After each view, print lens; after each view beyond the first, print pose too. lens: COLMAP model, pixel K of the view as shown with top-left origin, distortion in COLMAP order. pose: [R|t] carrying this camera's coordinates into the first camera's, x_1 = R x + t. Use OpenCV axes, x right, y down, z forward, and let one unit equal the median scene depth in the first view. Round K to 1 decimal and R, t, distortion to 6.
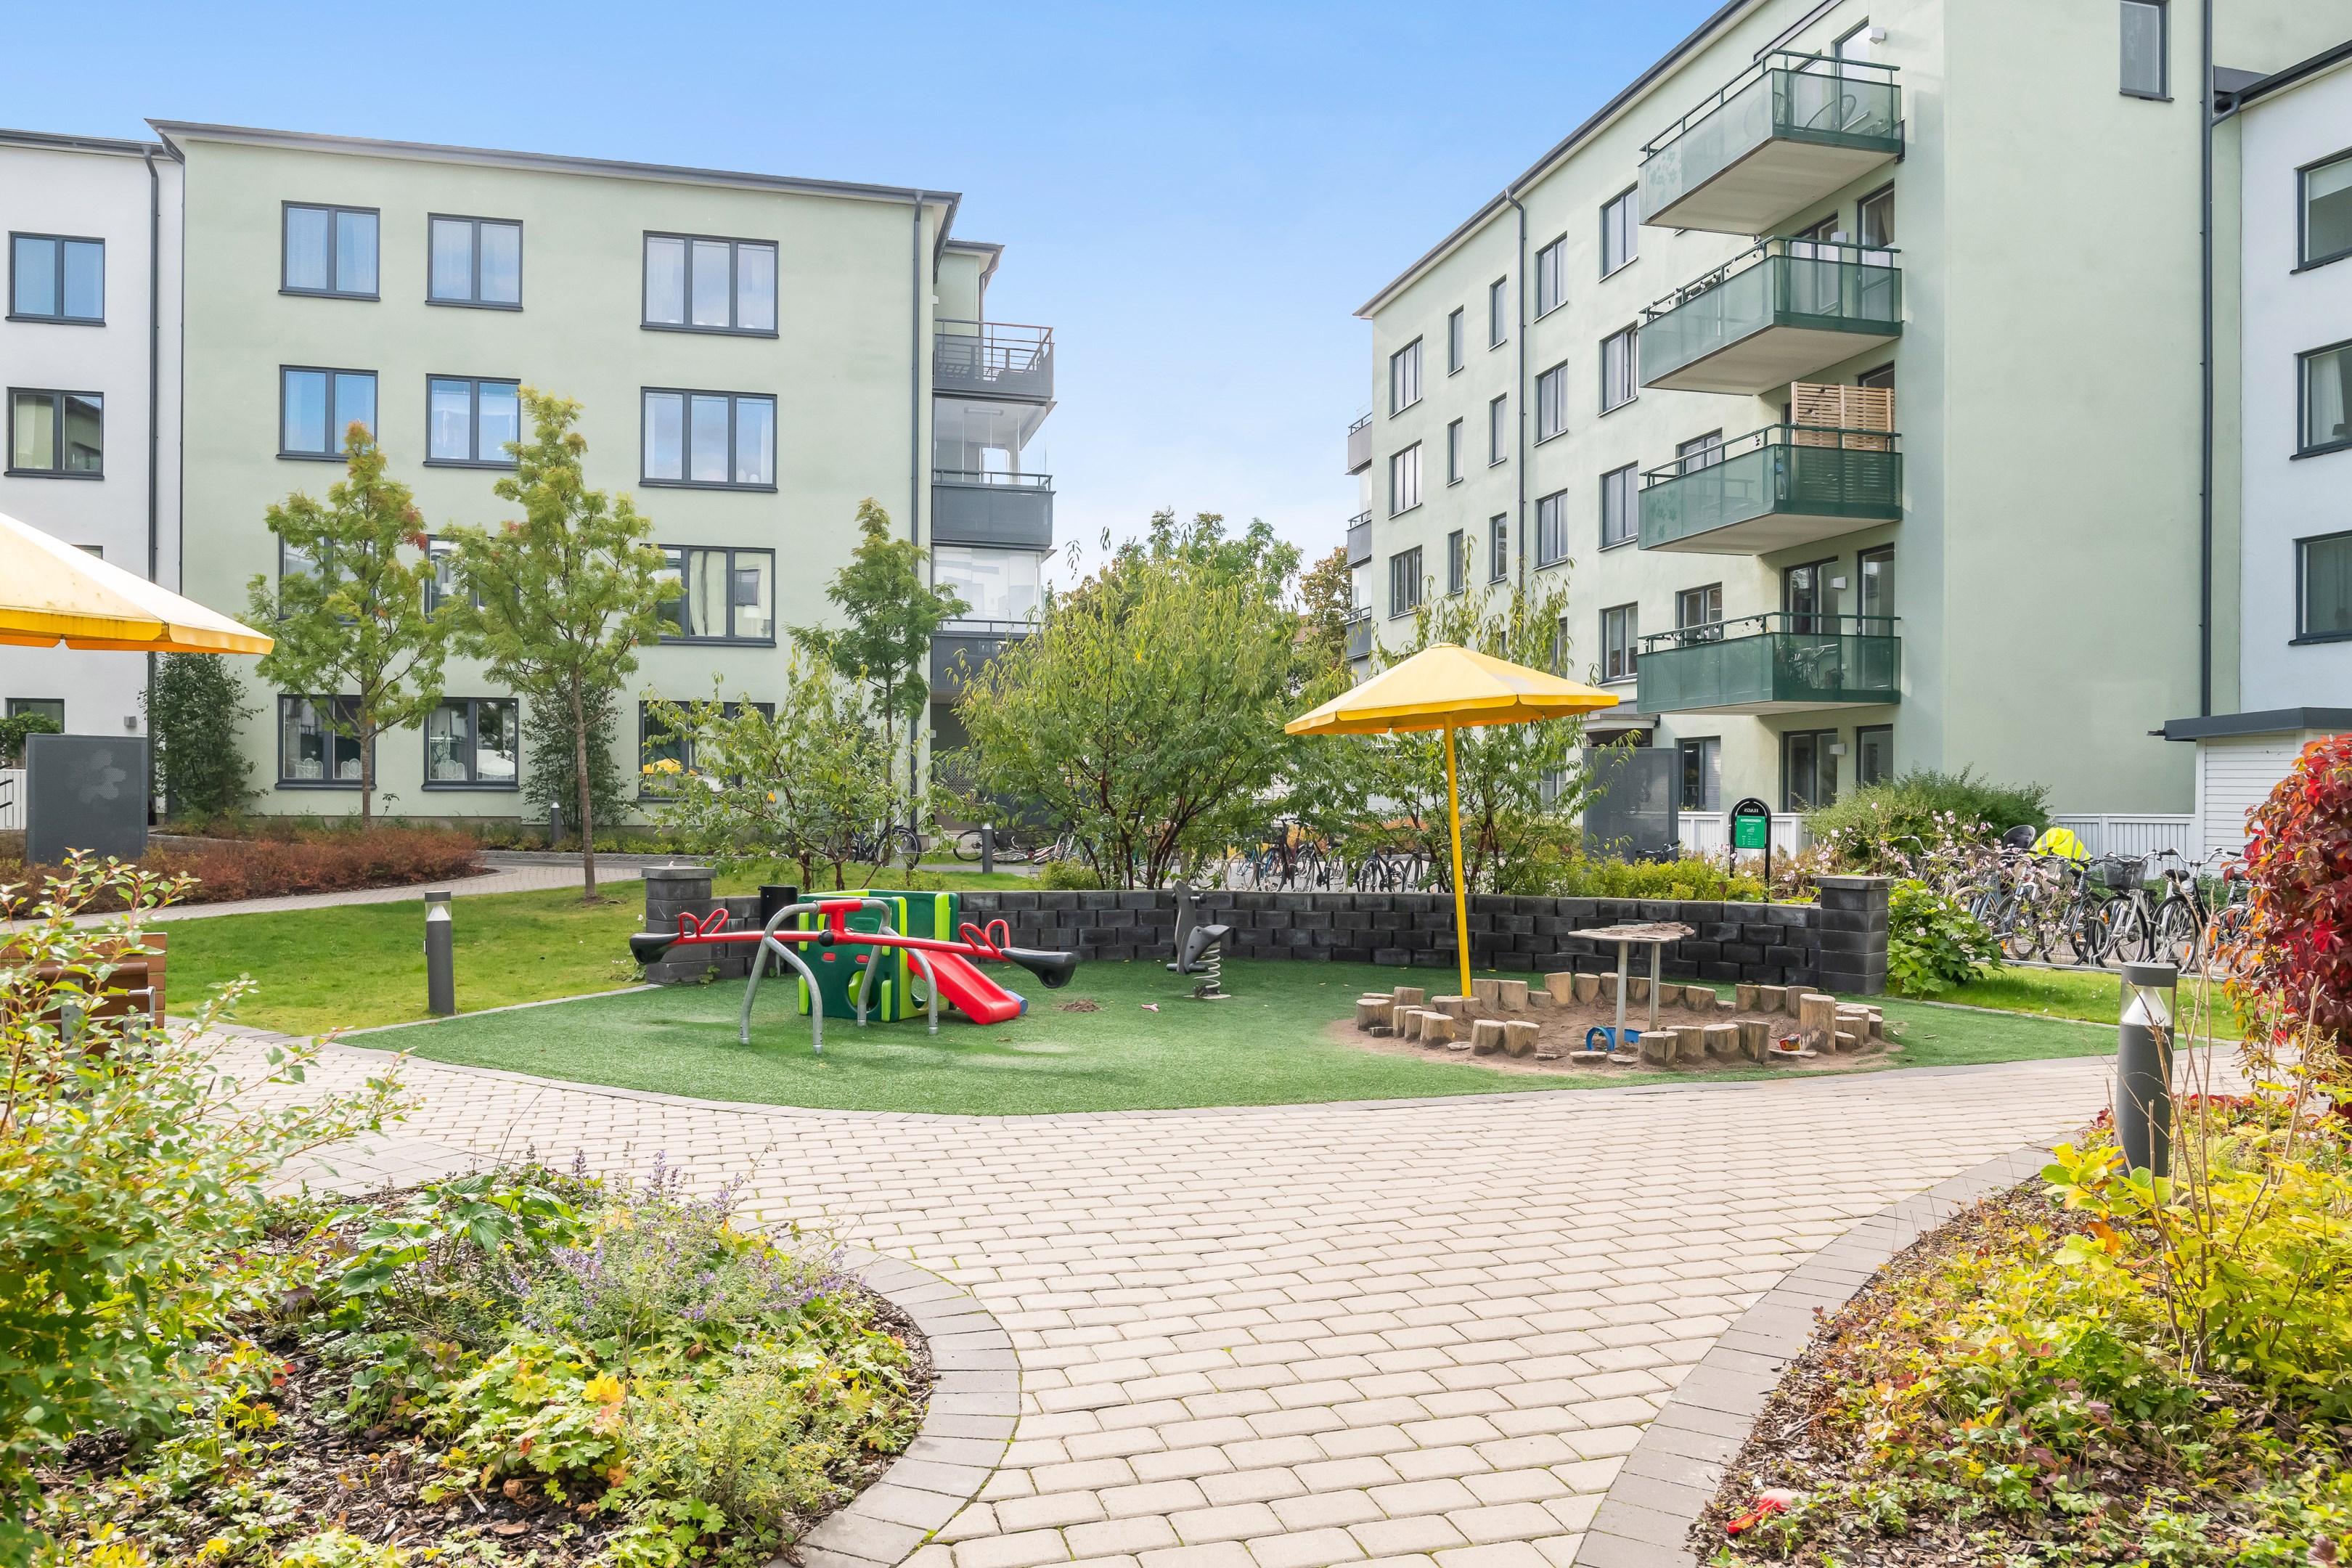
lens RADIAL K [[1620.8, 0, 1192.5], [0, 1620.8, 818.3], [0, 0, 1]] dist [-0.062358, 0.036685]
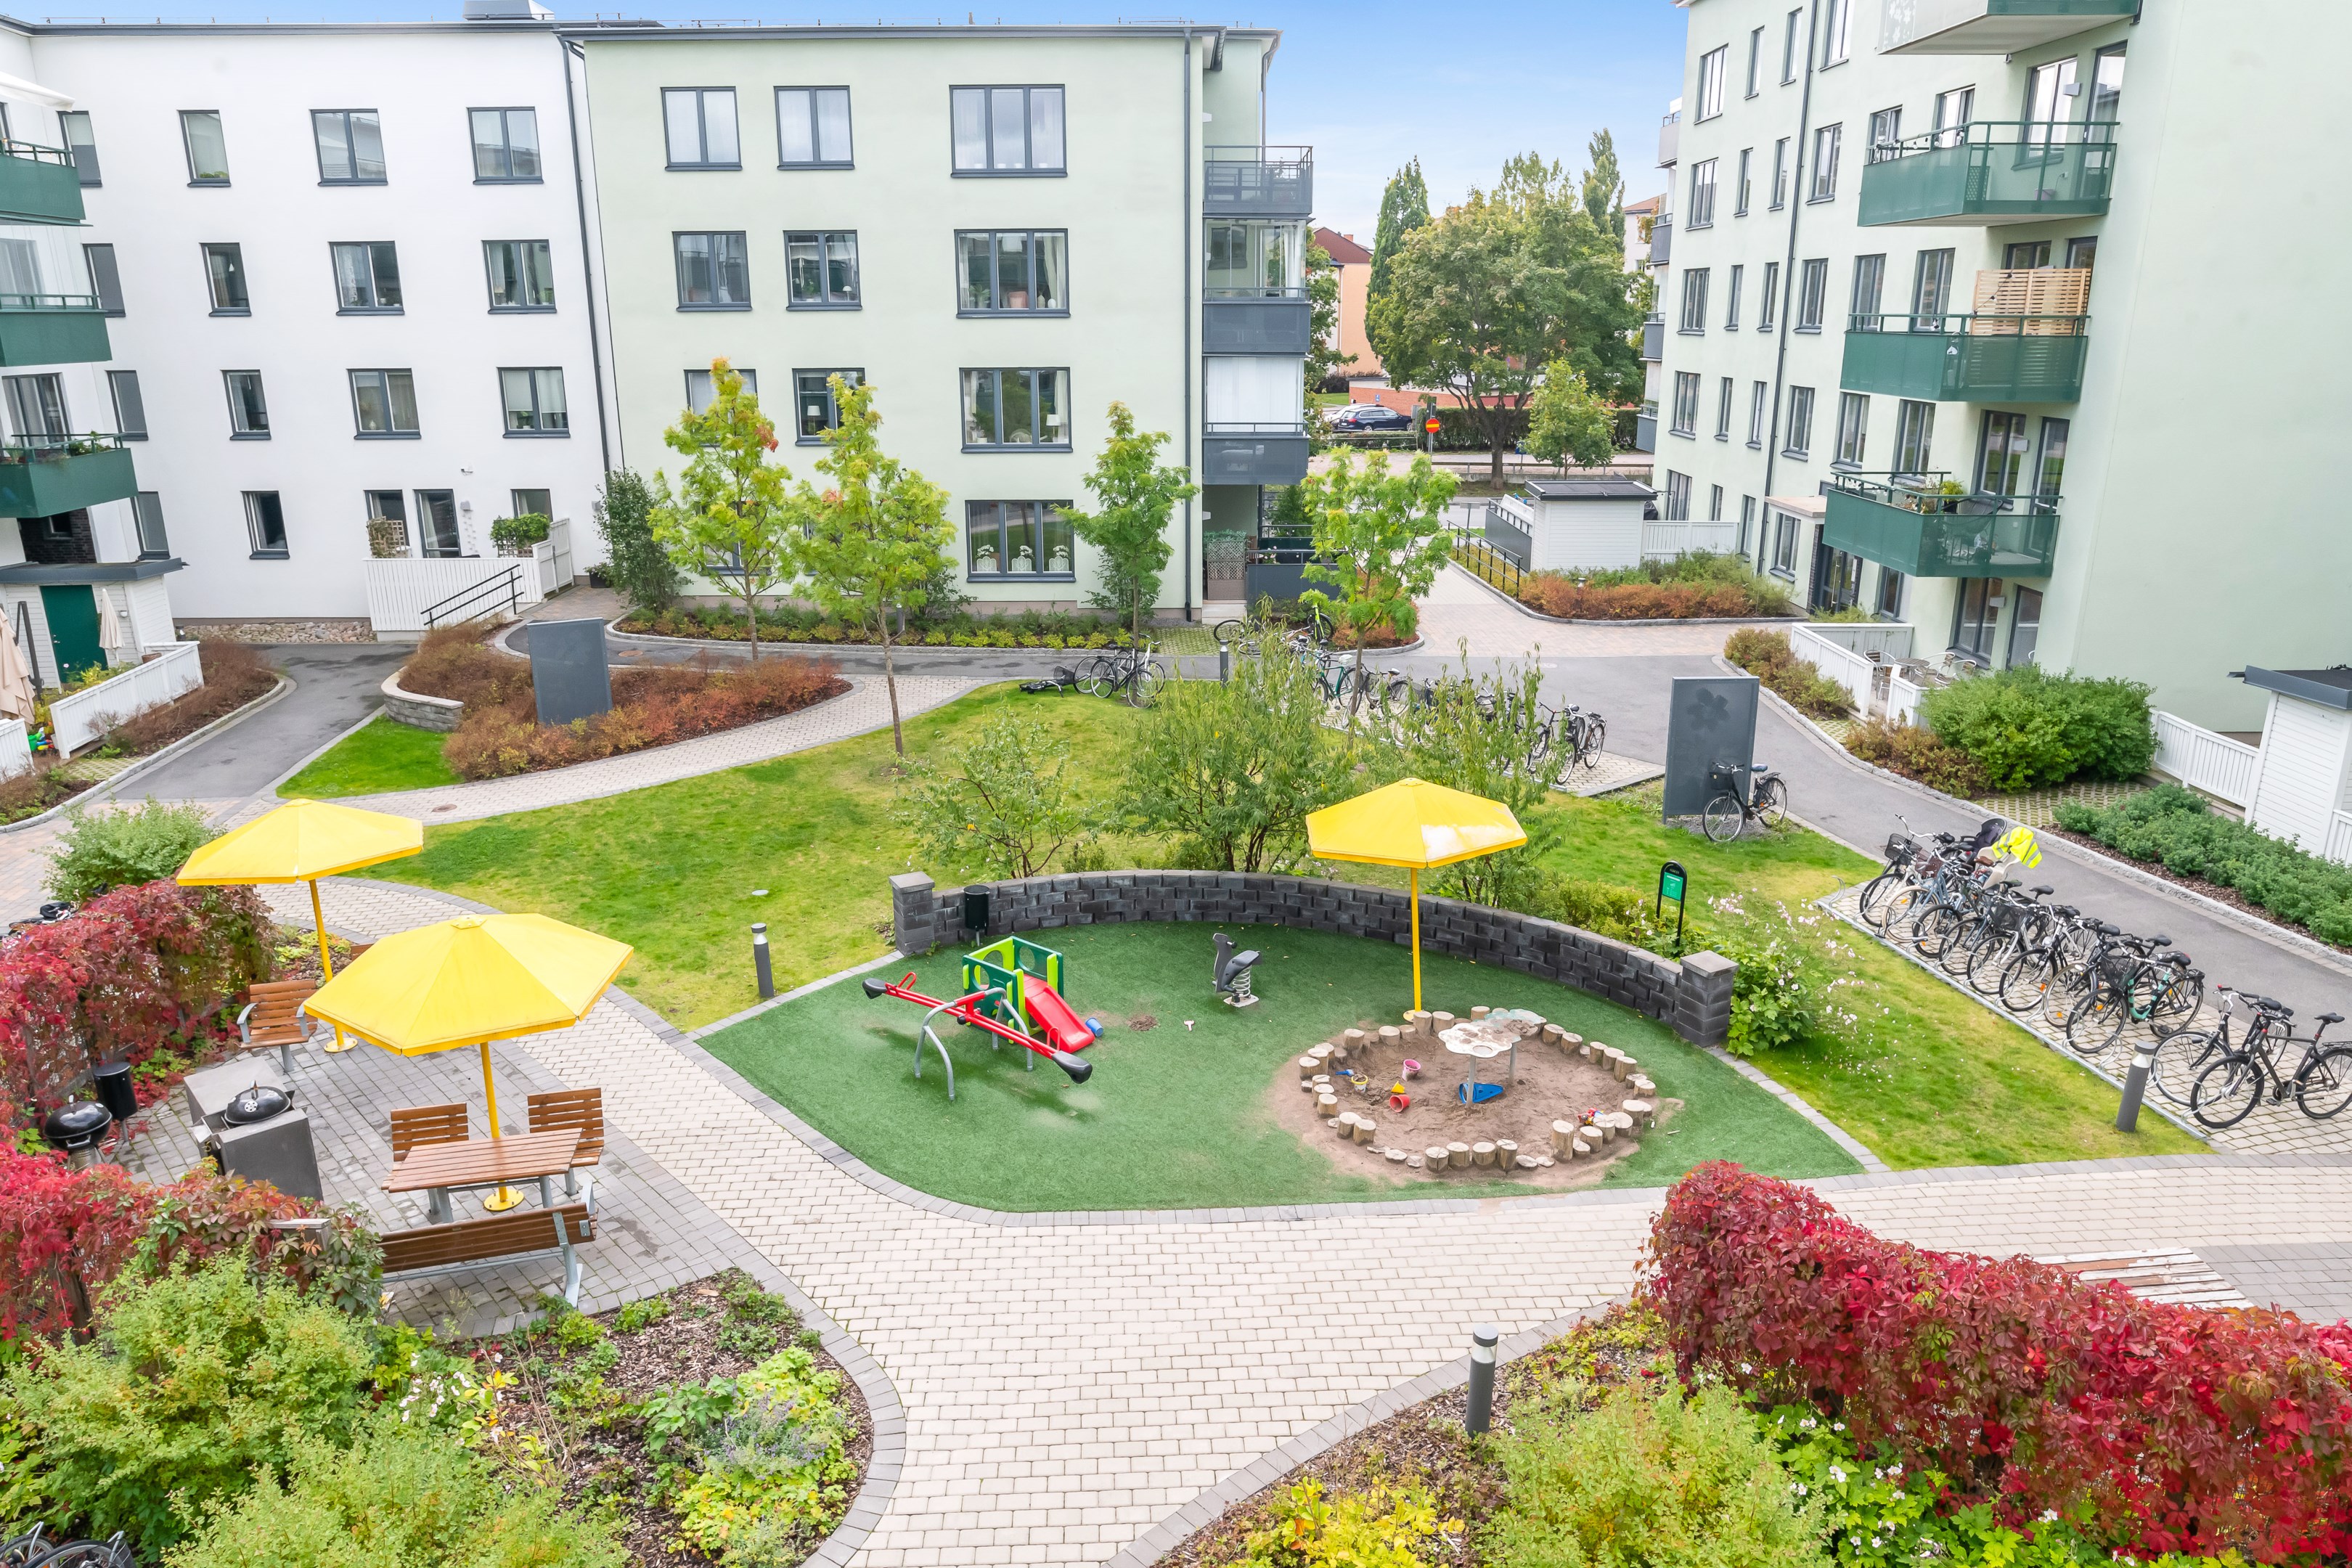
lens RADIAL K [[1570.1, 0, 1176.0], [0, 1570.1, 784.0], [0, 0, 1]] dist [-0.053458, 0.035296]
pose [[0.966930, 0.064408, -0.246777, 0.122485], [0.006627, 0.960915, 0.276763, -0.200099], [0.254957, -0.269246, 0.928711, -0.126342]]
